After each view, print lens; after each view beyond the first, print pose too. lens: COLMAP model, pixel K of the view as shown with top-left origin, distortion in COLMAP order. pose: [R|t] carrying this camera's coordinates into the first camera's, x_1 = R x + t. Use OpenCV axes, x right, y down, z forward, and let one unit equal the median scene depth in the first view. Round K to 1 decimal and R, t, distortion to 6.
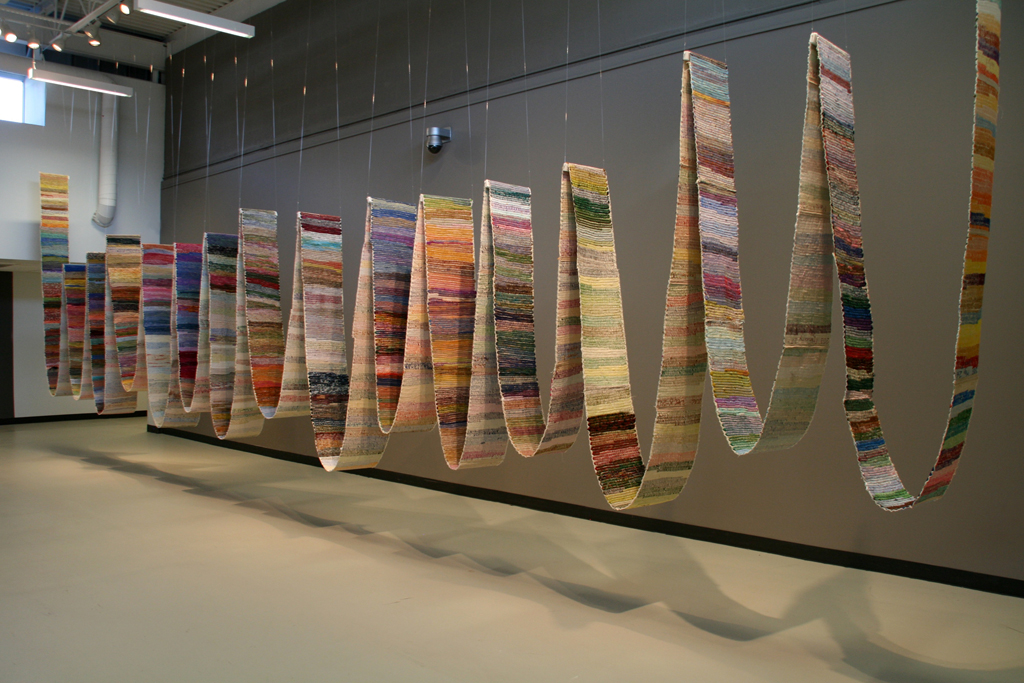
lens RADIAL K [[531.0, 0, 511.1], [0, 531.0, 342.9], [0, 0, 1]] dist [-0.000152, 0.000010]
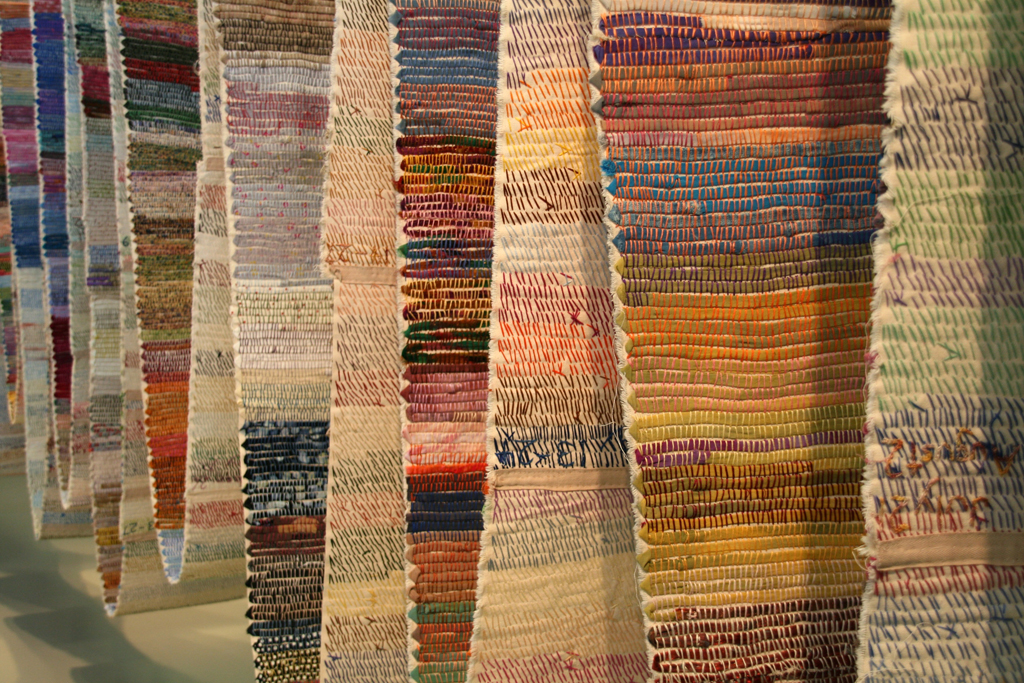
lens RADIAL K [[1575.0, 0, 509.6], [0, 1575.0, 340.1], [0, 0, 1]] dist [0.065370, 0.000000]
pose [[0.929721, -0.003705, -0.368247, -0.014589], [0.019683, 0.999020, 0.039642, -0.009982], [0.367739, -0.044105, 0.928883, 0.540867]]
